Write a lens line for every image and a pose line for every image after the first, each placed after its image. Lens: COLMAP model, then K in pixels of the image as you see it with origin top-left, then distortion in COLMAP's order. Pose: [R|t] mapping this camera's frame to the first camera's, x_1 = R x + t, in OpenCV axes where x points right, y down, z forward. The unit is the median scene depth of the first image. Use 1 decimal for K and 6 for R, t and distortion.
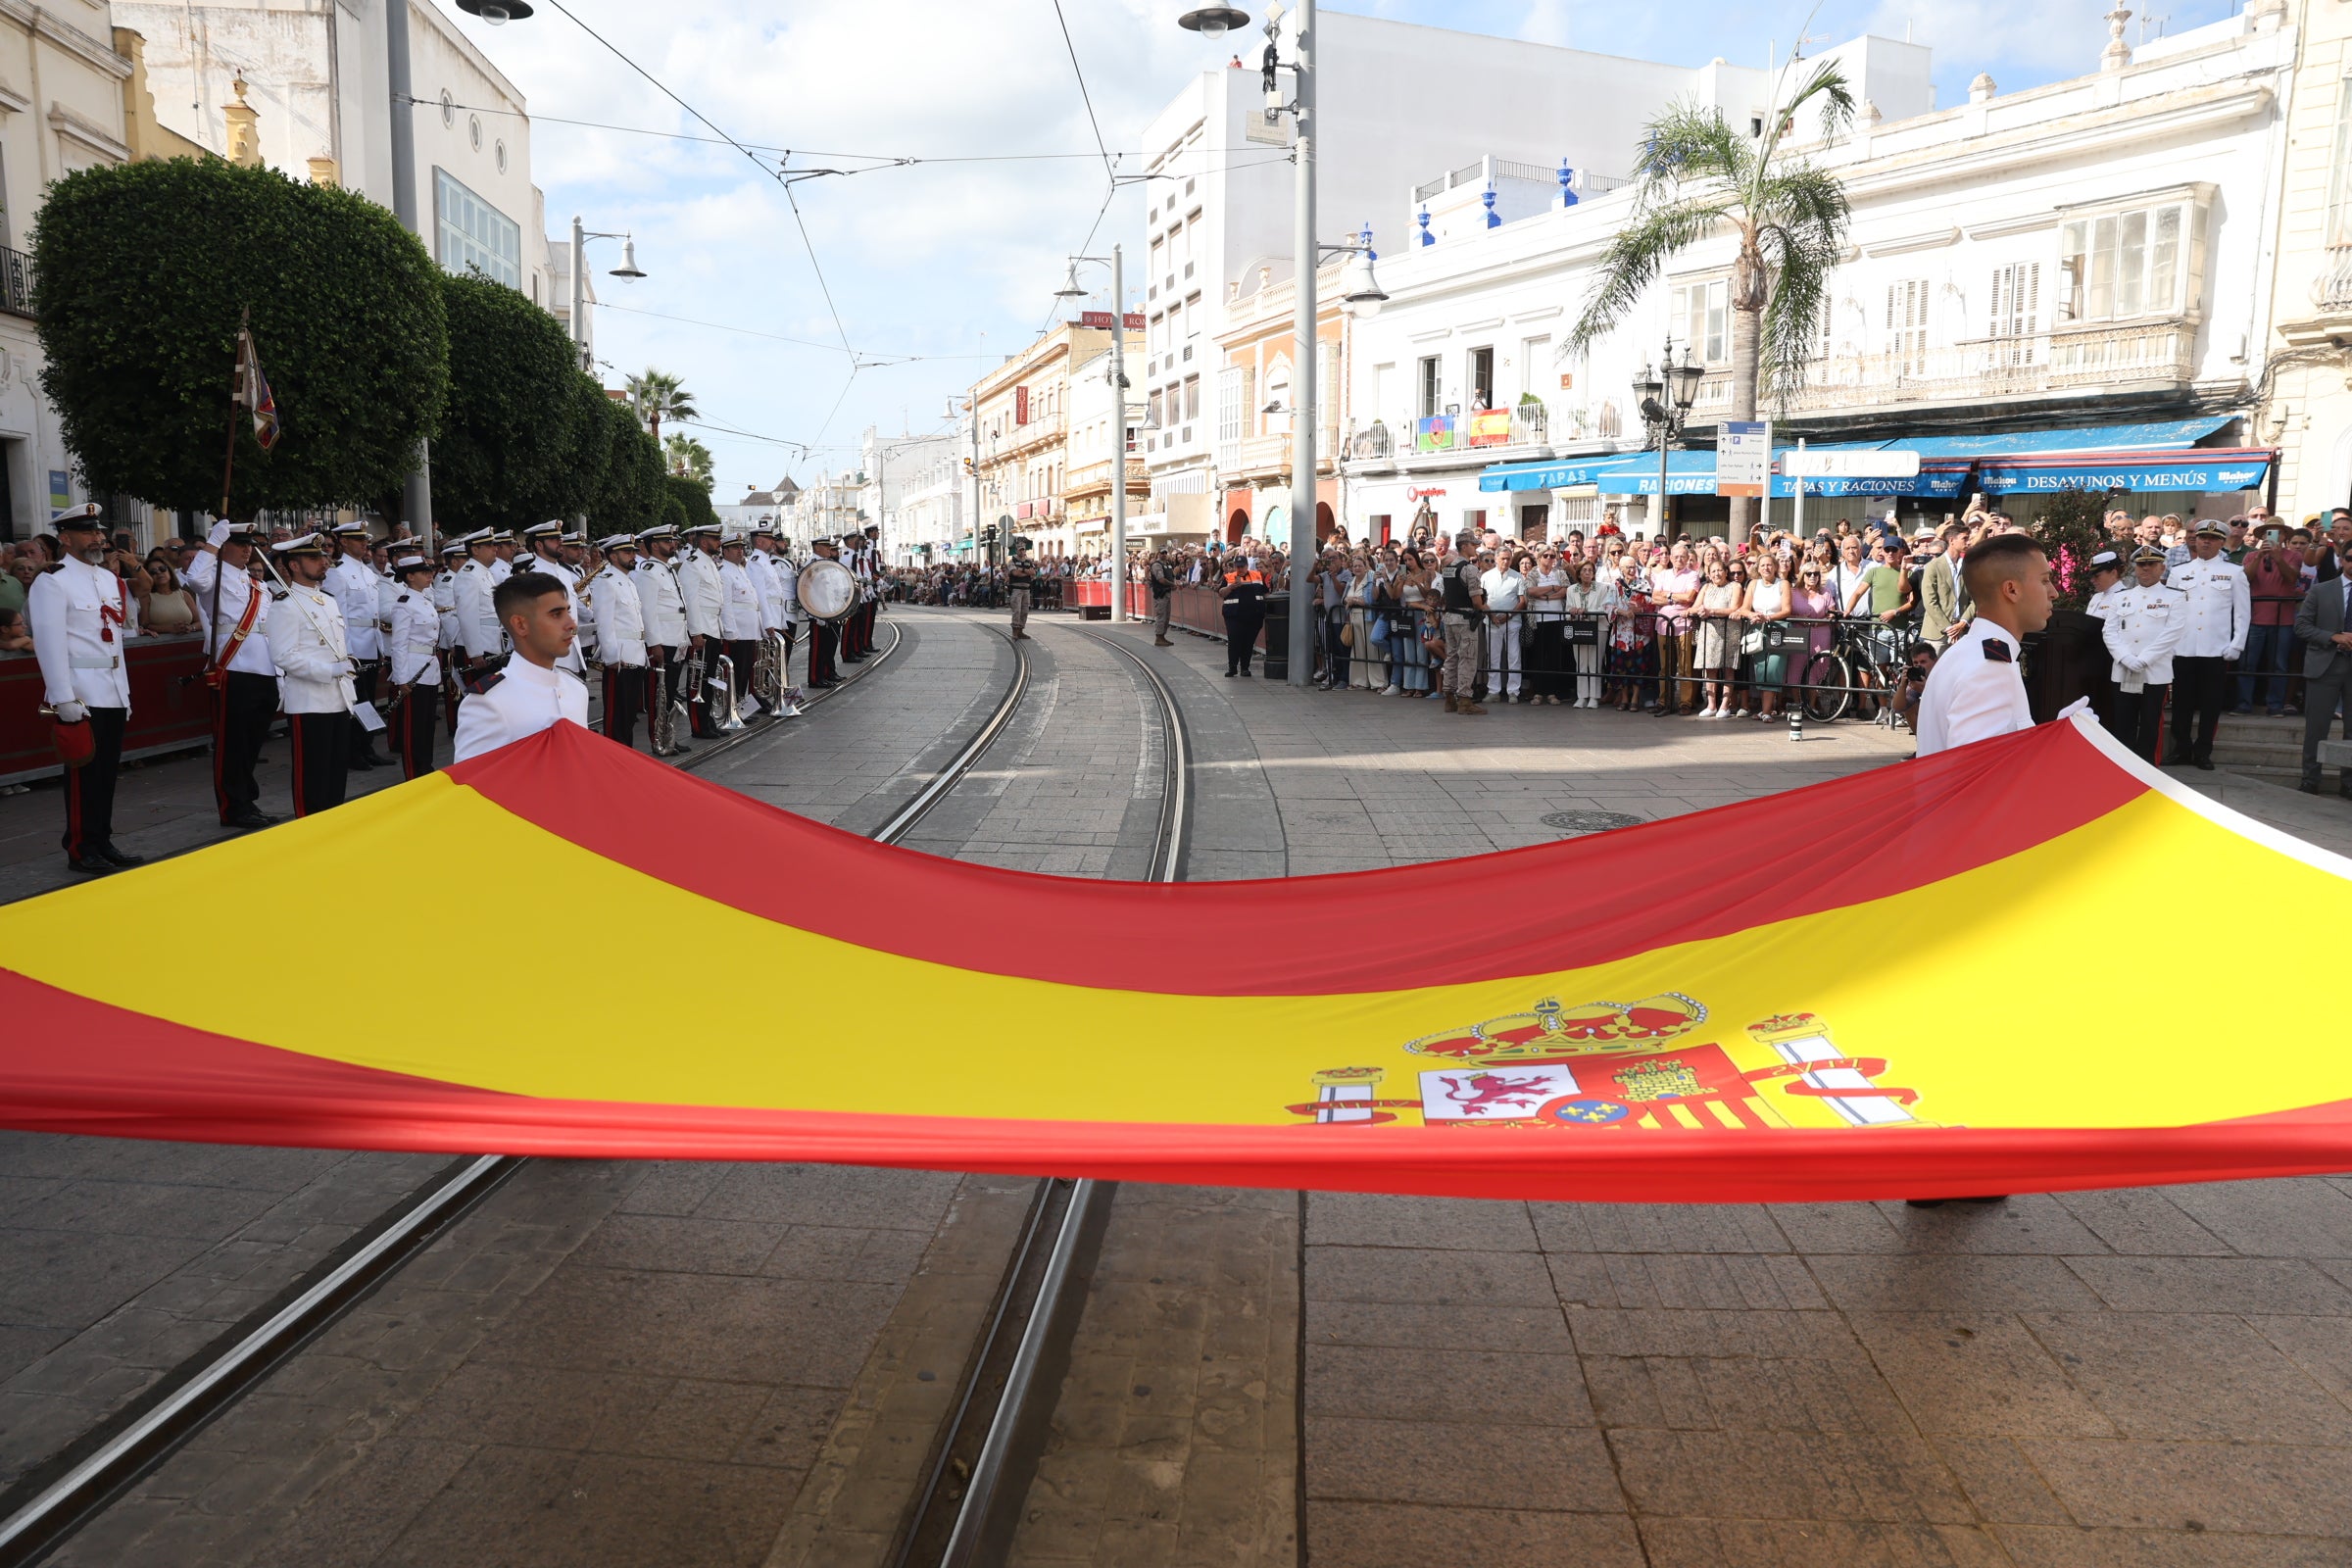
lens RADIAL K [[1607.8, 0, 1172.1], [0, 1607.8, 787.3], [0, 0, 1]] dist [-0.112840, 0.091007]
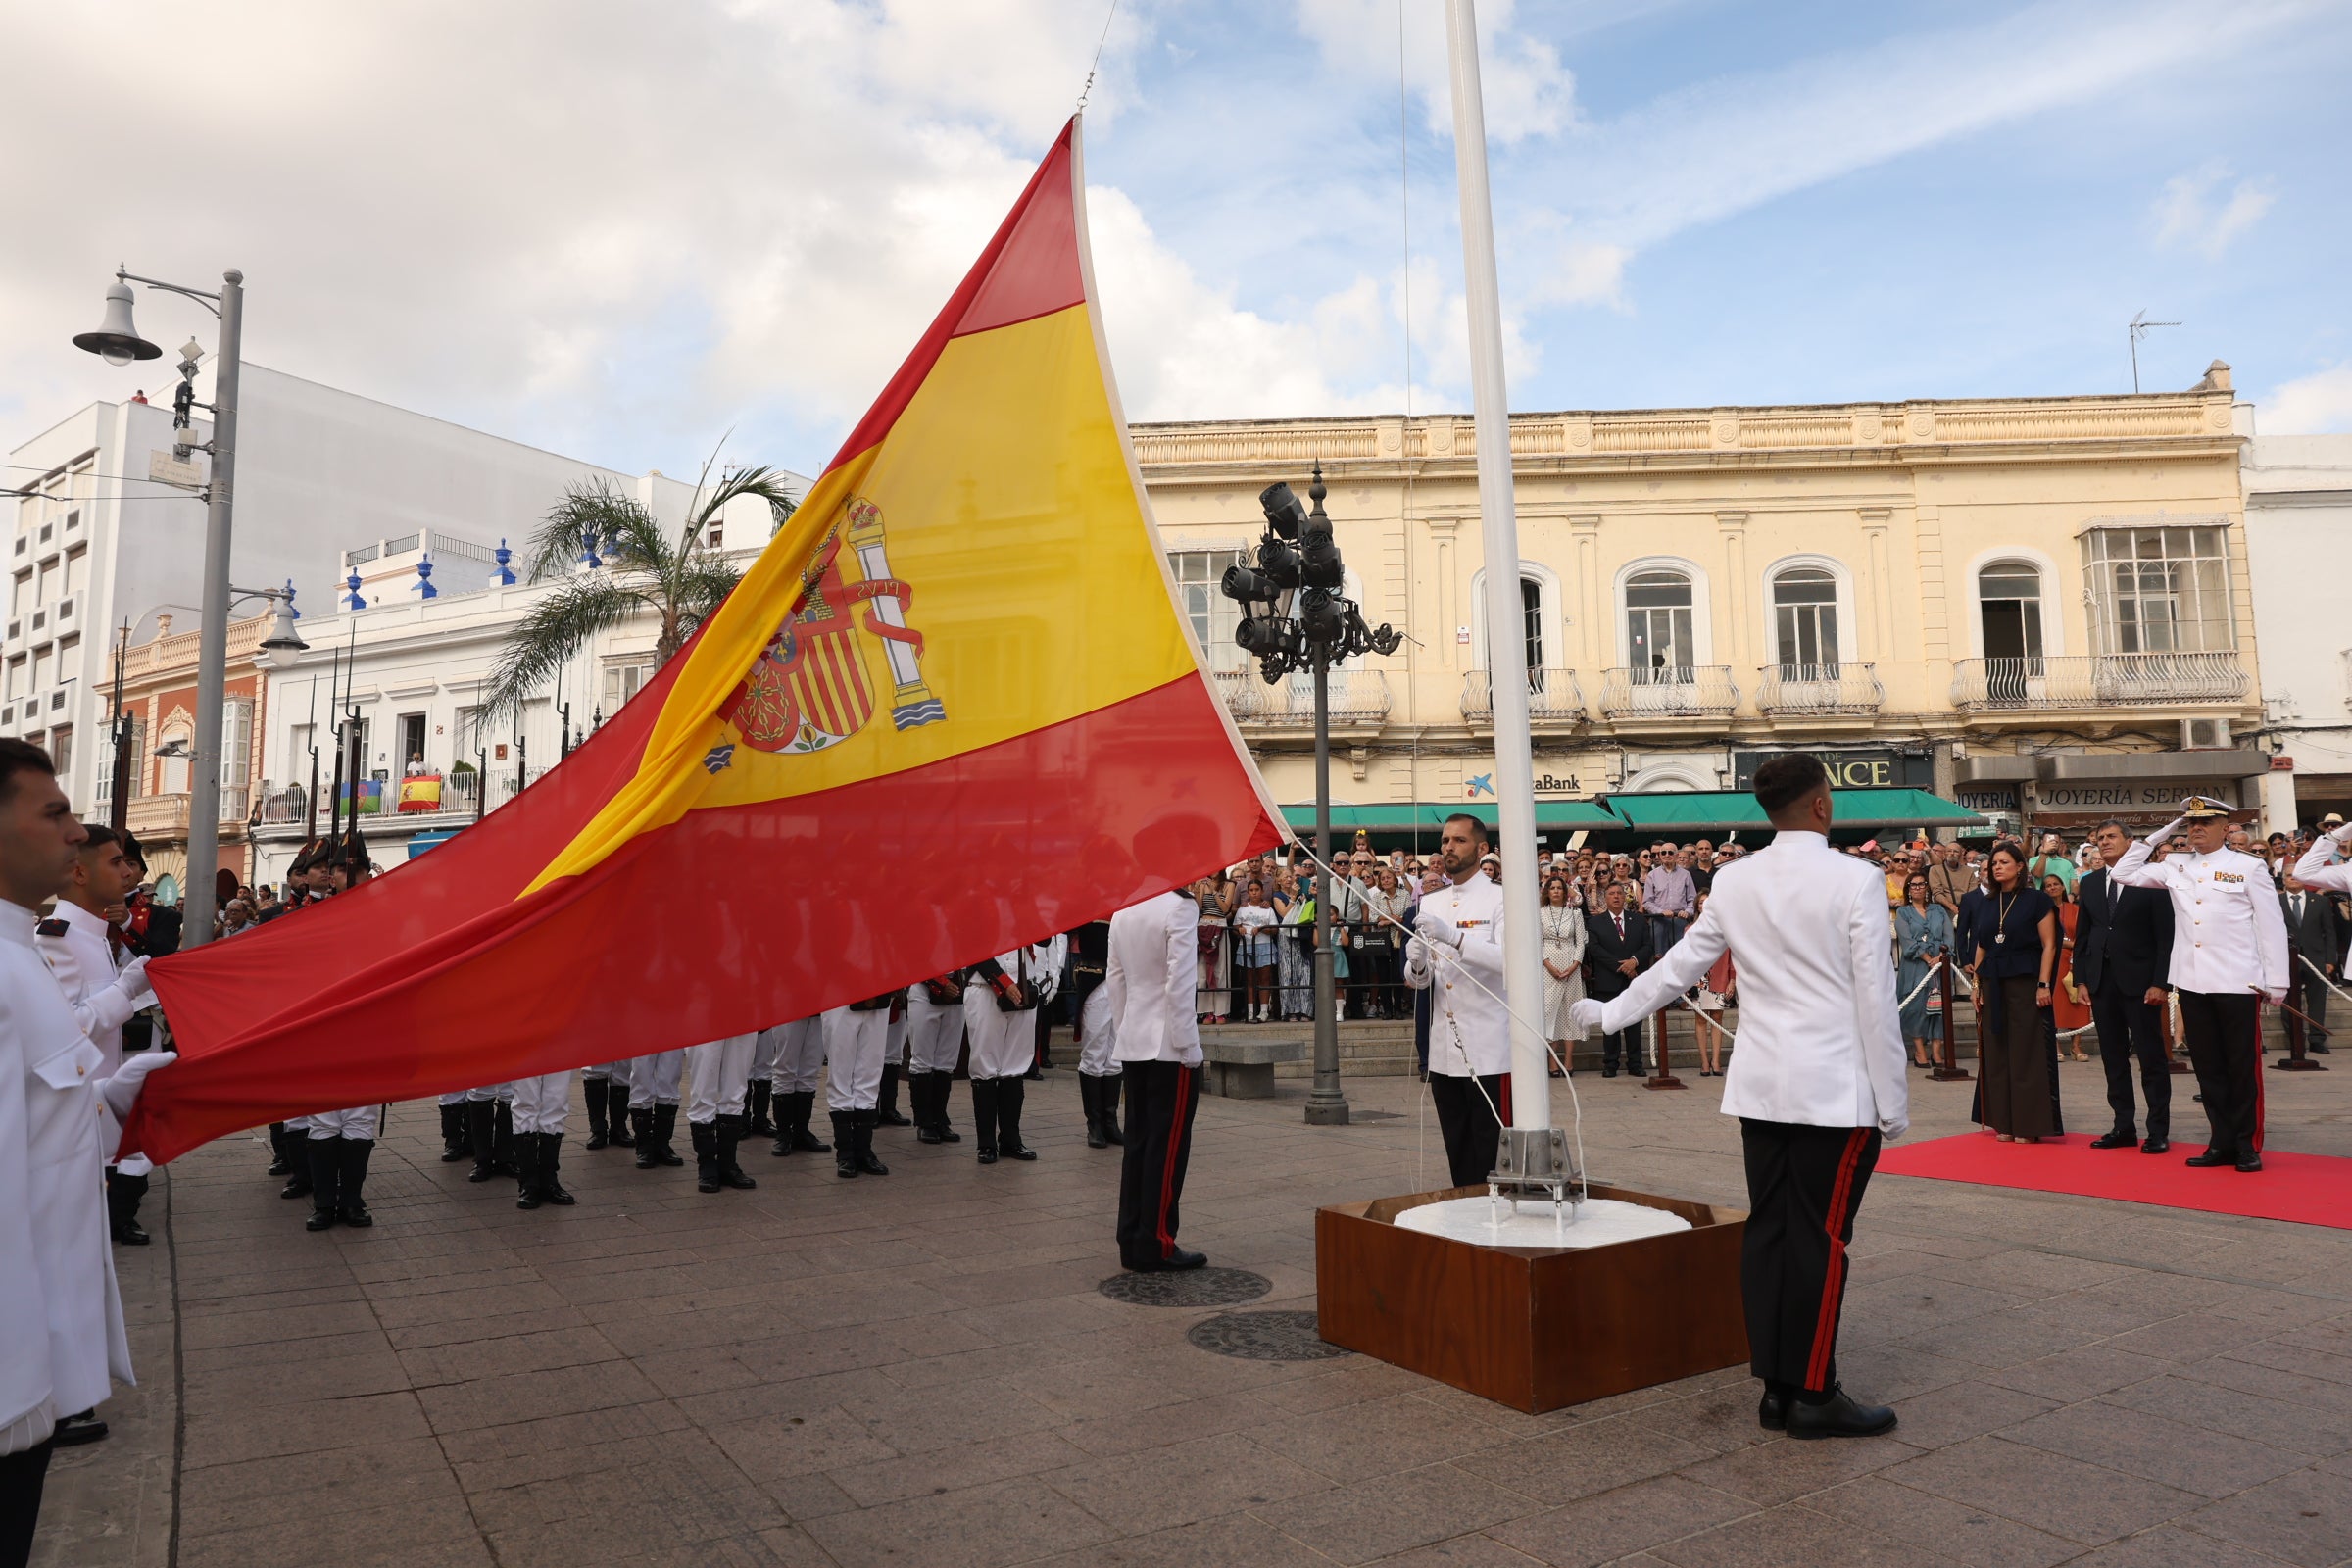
lens RADIAL K [[1607.8, 0, 1174.9], [0, 1607.8, 788.8], [0, 0, 1]] dist [-0.112840, 0.091007]
pose [[0.803501, 0.049421, 0.593248, -0.002333], [0.093098, 0.973855, -0.207220, 0.020039], [-0.587979, 0.221732, 0.777892, -0.035362]]
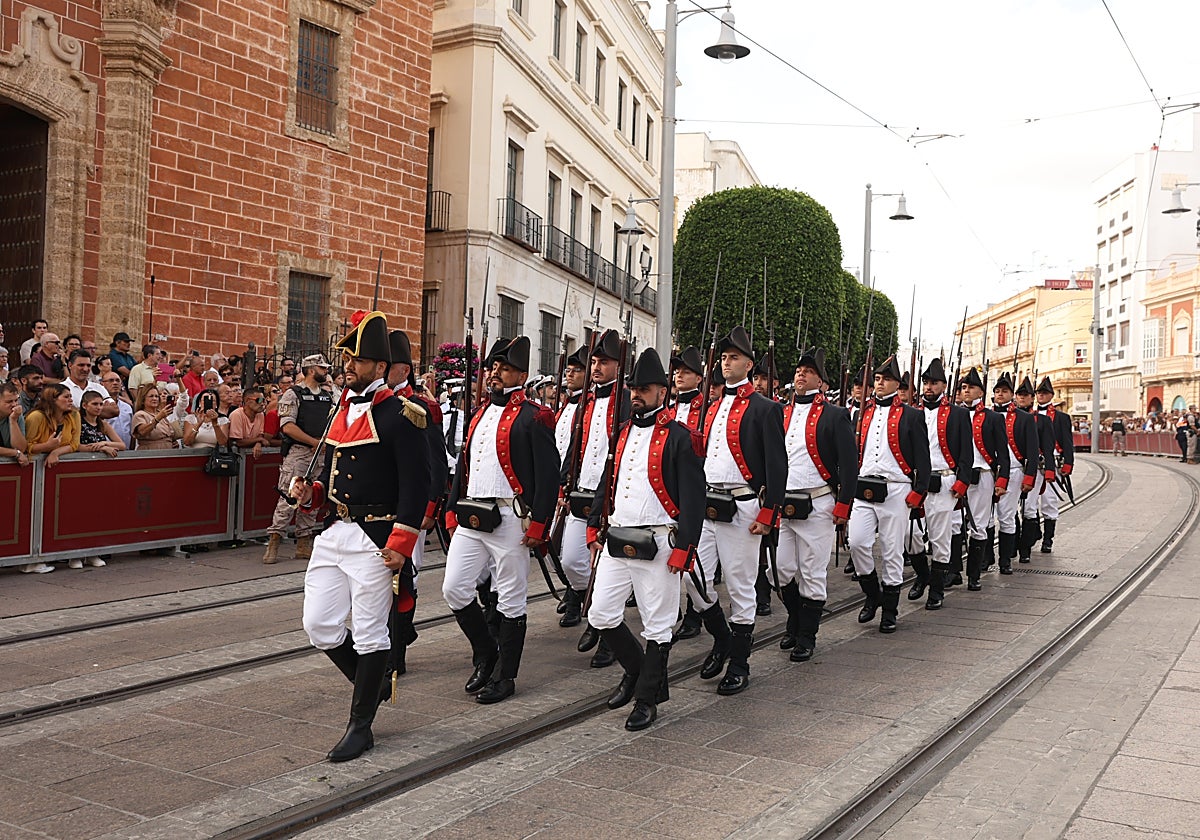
lens RADIAL K [[1184.1, 0, 629.5], [0, 1184.1, 414.0], [0, 0, 1]] dist [0.011264, 0.000000]
pose [[0.938863, 0.011702, -0.344091, -0.099253], [-0.065902, 0.987050, -0.146248, 0.138558], [0.337924, 0.159983, 0.927477, -0.759901]]
